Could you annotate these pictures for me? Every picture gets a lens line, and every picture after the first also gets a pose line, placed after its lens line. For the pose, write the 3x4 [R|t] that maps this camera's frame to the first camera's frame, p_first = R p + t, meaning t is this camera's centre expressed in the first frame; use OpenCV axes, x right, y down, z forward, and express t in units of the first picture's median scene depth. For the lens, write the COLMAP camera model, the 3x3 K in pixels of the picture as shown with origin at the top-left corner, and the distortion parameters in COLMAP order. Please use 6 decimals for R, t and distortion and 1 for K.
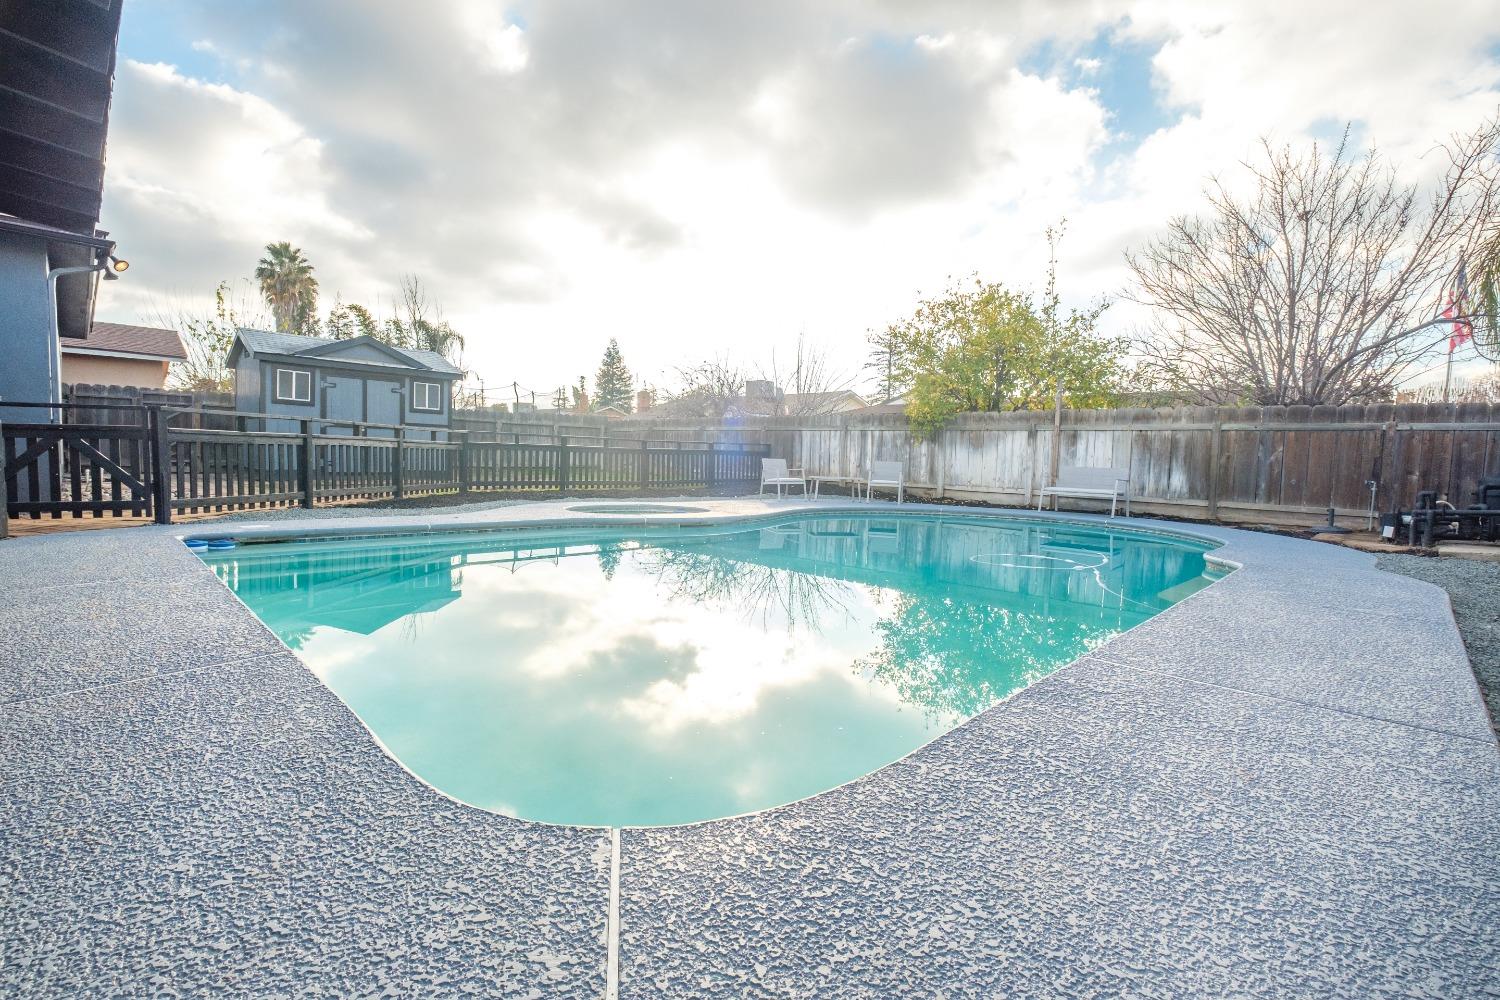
lens RADIAL K [[628.2, 0, 751.9], [0, 628.2, 500.1], [0, 0, 1]] dist [-0.002837, 0.000153]
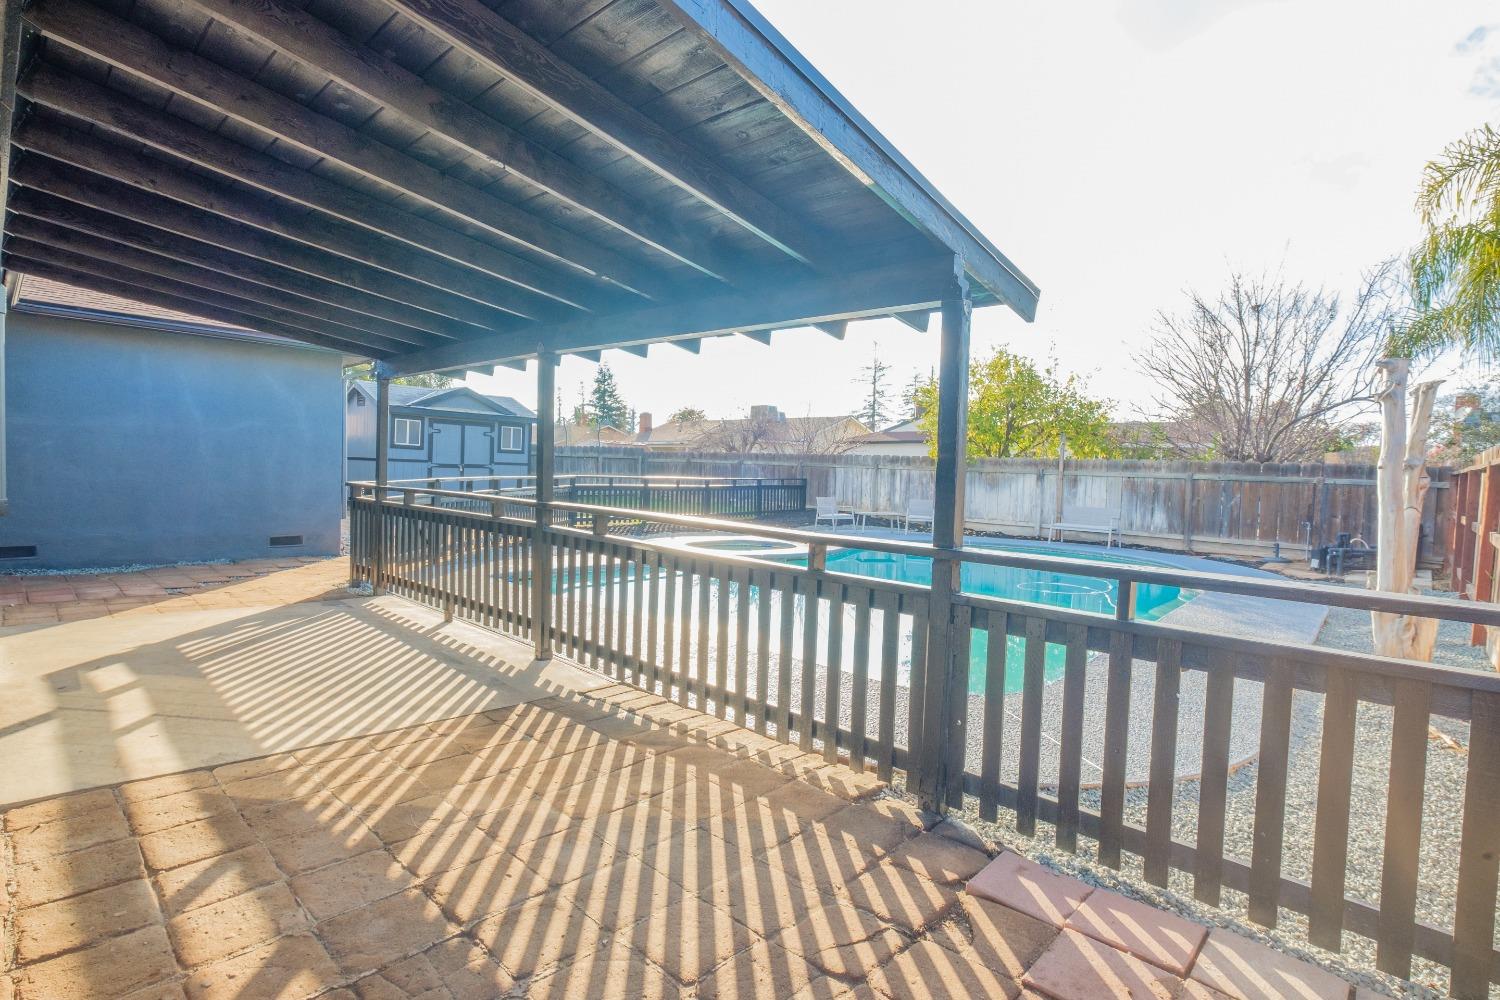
lens RADIAL K [[641.8, 0, 751.1], [0, 641.8, 501.4], [0, 0, 1]] dist [0.003691, 0.000083]
pose [[0.999471, 0.000514, 0.032533, -0.167771], [0.000103, 0.999820, -0.018946, -0.039899], [-0.032537, 0.018939, 0.999291, -0.242418]]
